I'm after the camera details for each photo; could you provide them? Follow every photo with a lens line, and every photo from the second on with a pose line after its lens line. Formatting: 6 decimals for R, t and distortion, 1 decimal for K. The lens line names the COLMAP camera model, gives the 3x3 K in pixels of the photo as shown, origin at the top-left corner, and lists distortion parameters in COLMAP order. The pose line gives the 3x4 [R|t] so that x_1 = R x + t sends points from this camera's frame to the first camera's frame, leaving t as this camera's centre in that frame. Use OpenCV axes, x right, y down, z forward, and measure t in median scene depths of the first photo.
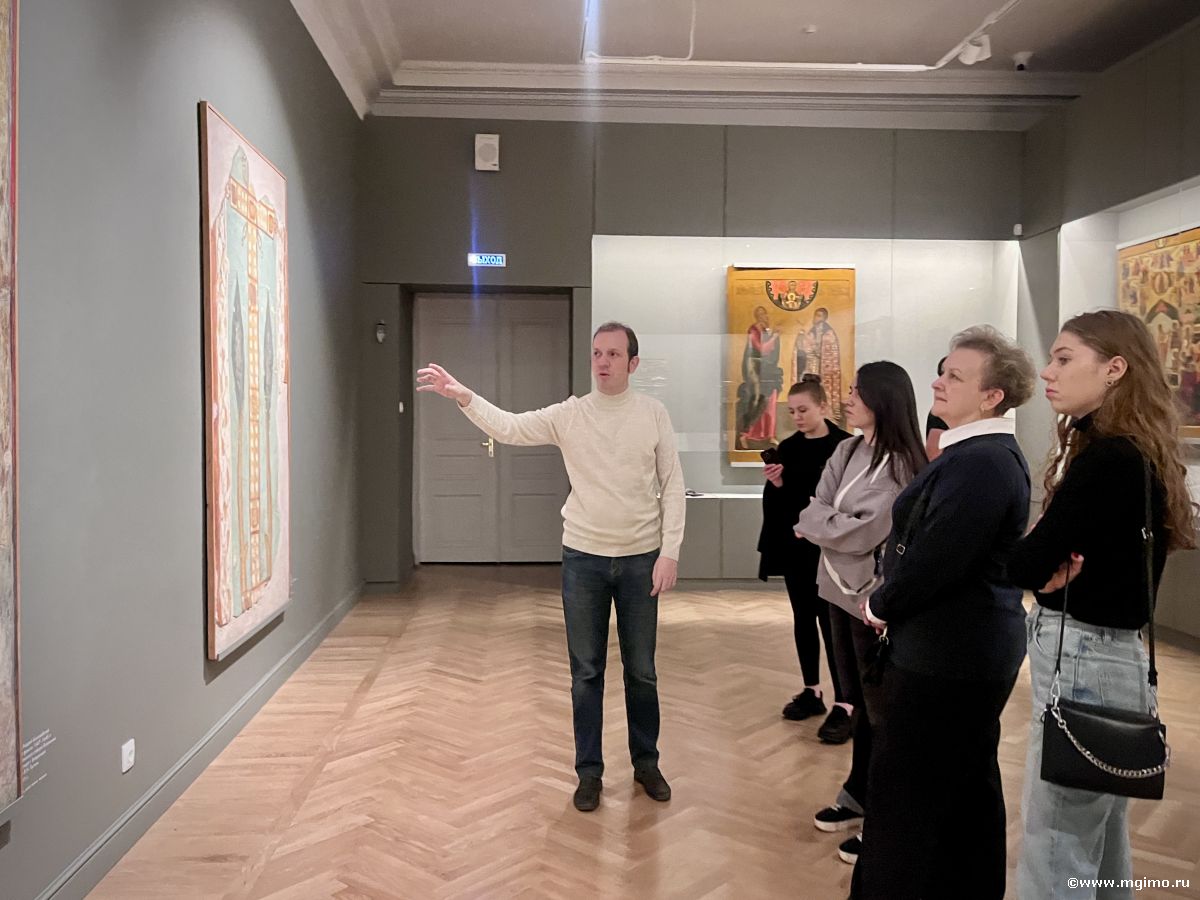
lens RADIAL K [[1108.4, 0, 600.0], [0, 1108.4, 450.0], [0, 0, 1]] dist [0.096176, -0.120389]
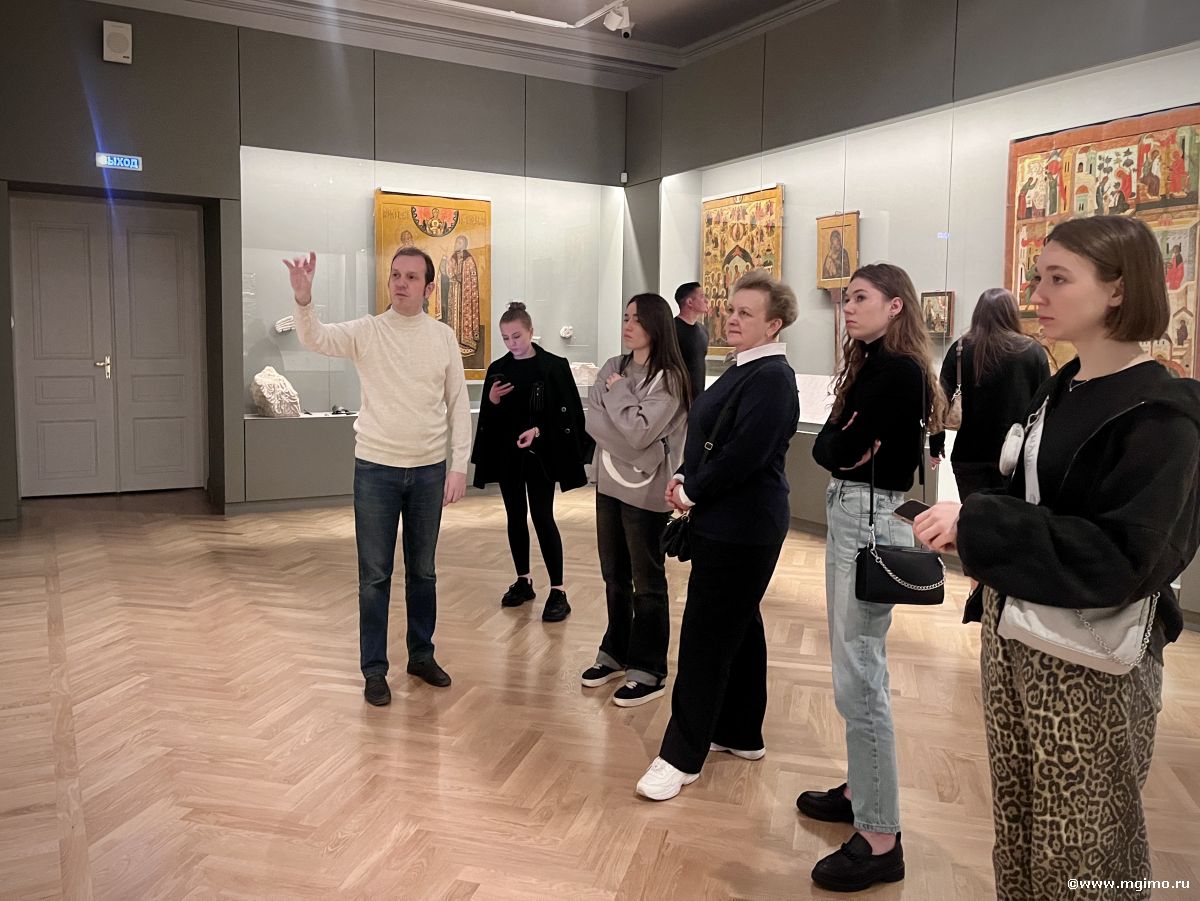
lens RADIAL K [[1108.4, 0, 600.0], [0, 1108.4, 450.5], [0, 0, 1]] dist [0.096176, -0.120389]
pose [[0.873565, -0.043264, 0.484782, -0.276935], [0.007923, 0.997174, 0.074714, -0.000215], [-0.486644, -0.061426, 0.871438, -0.018905]]
